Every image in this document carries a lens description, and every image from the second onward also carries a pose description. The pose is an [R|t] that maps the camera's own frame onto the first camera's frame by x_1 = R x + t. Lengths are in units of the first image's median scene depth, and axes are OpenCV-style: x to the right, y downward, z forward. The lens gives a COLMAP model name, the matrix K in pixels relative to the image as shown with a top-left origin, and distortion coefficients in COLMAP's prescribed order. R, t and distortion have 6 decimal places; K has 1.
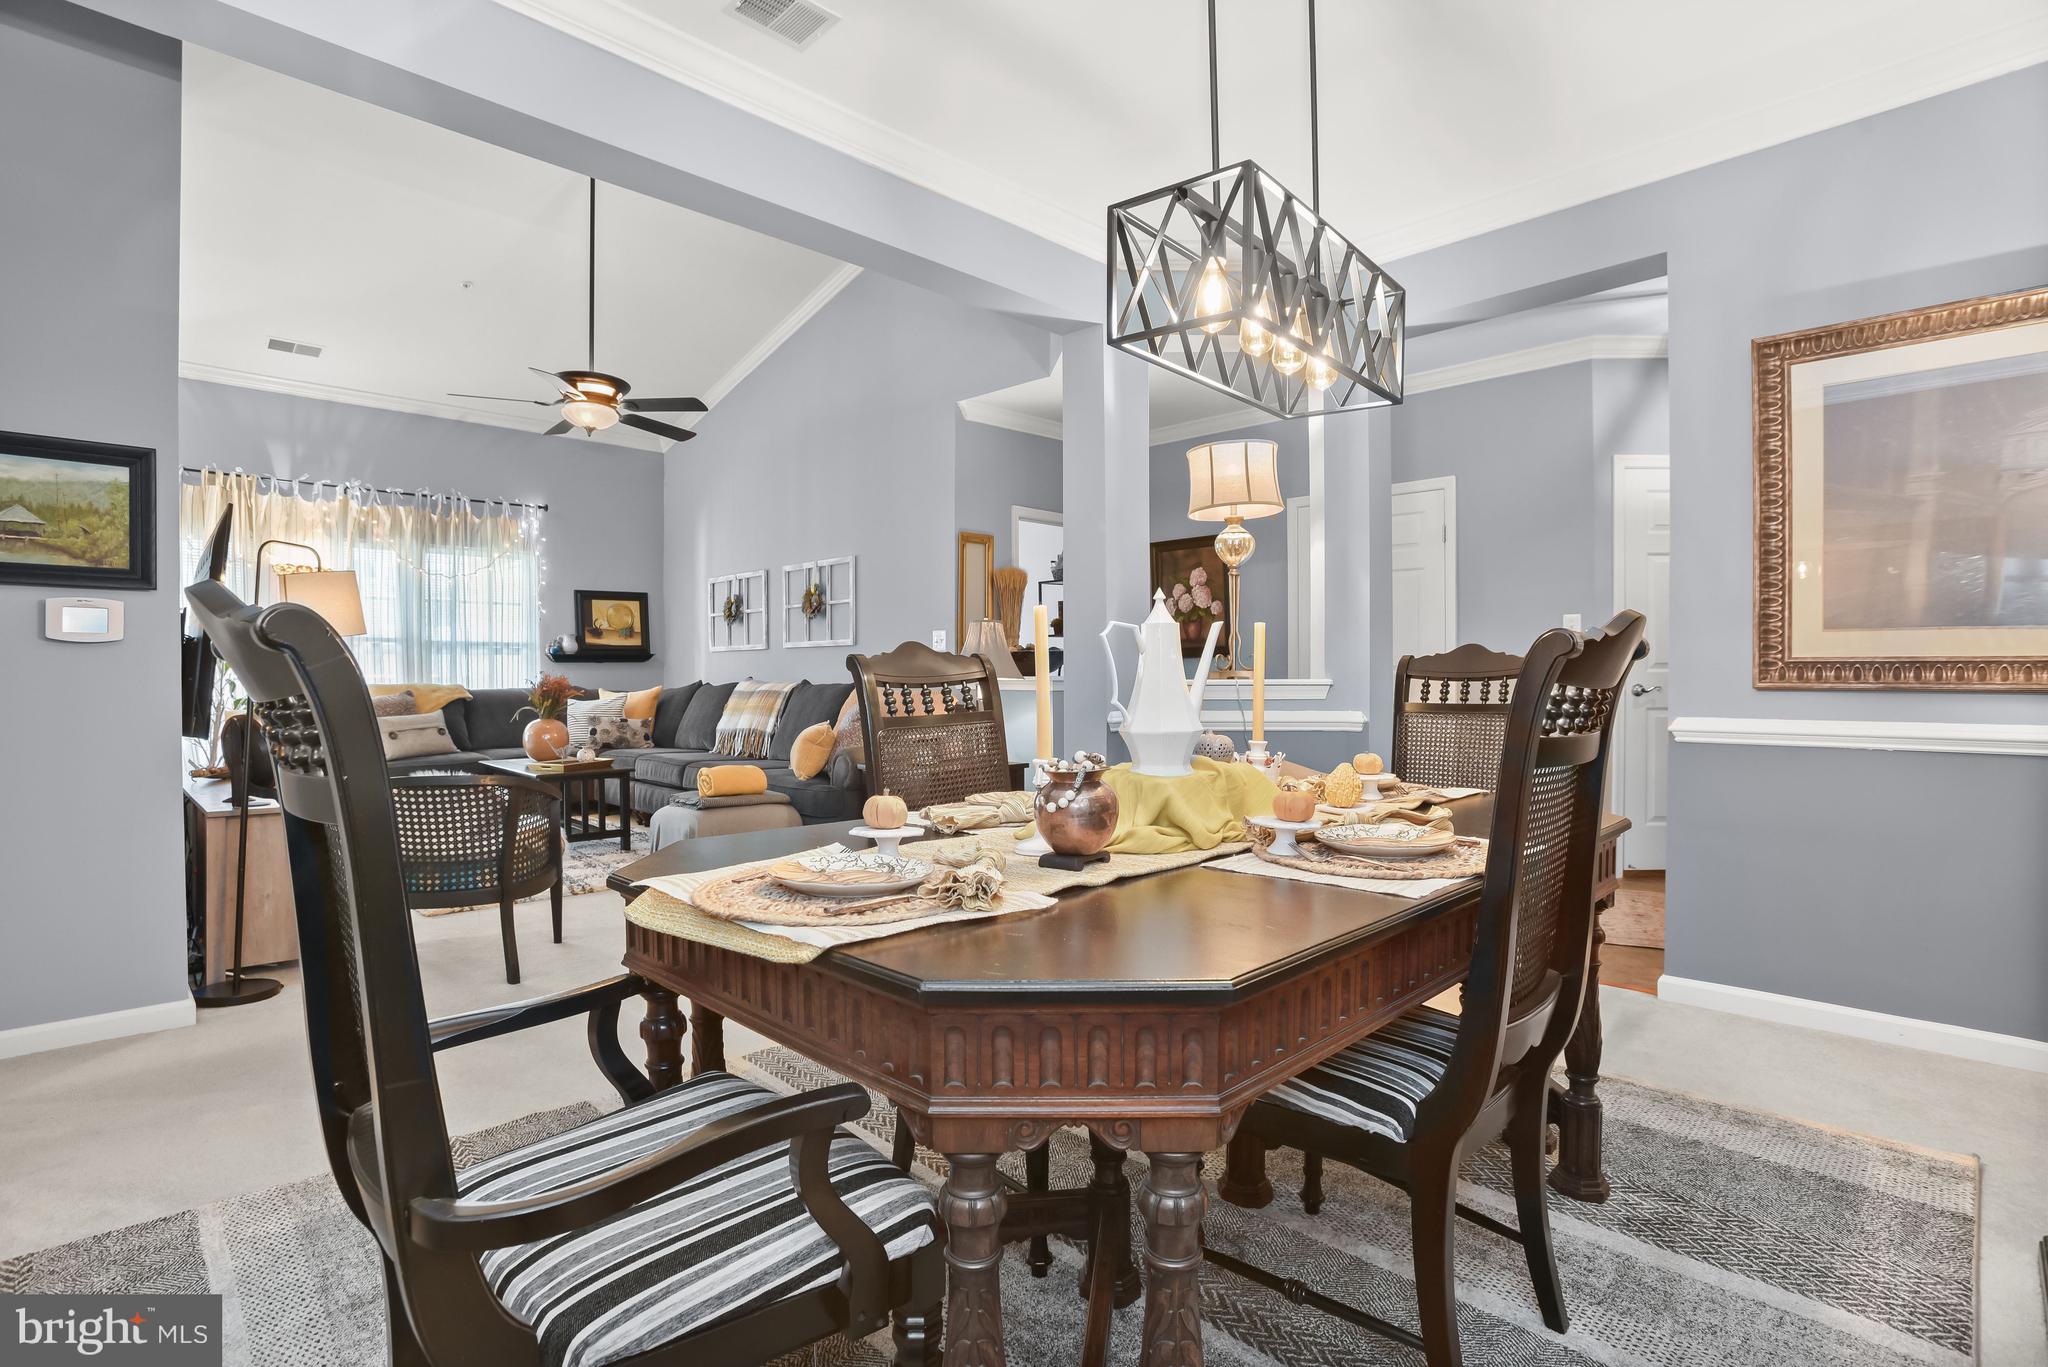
lens RADIAL K [[983.7, 0, 1000.0], [0, 983.7, 678.8], [0, 0, 1]] dist [-0.044661, 0.018989]
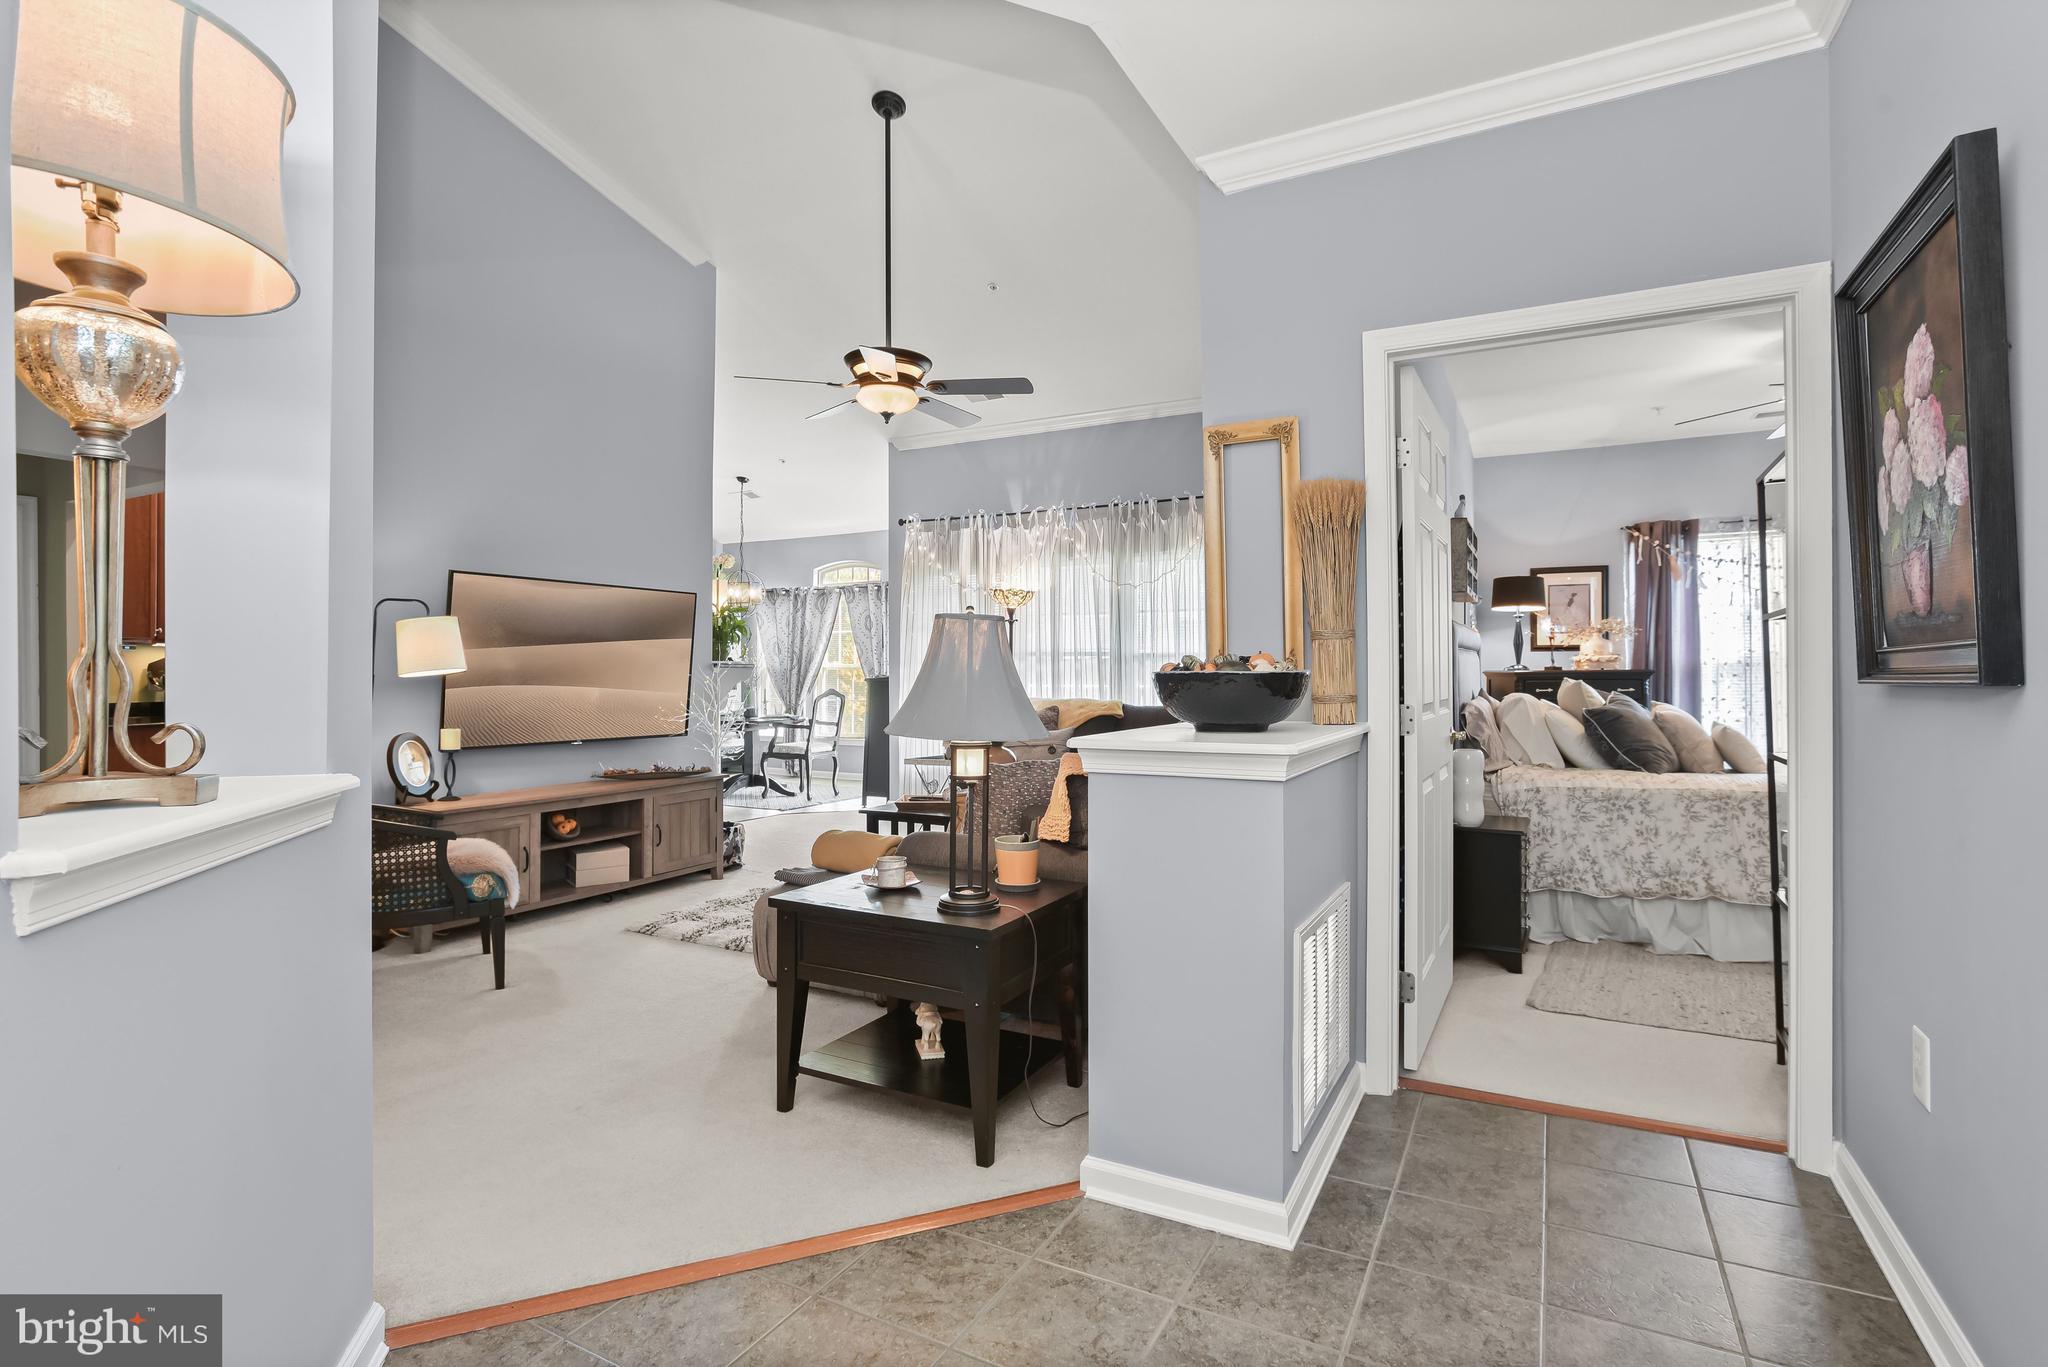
lens RADIAL K [[994.1, 0, 1012.0], [0, 994.1, 662.7], [0, 0, 1]] dist [-0.002722, -0.000045]
pose [[0.298244, -0.007556, -0.954460, 0.334168], [-0.003045, 0.999956, -0.008868, -0.021727], [0.954485, 0.005551, 0.298208, 0.621912]]
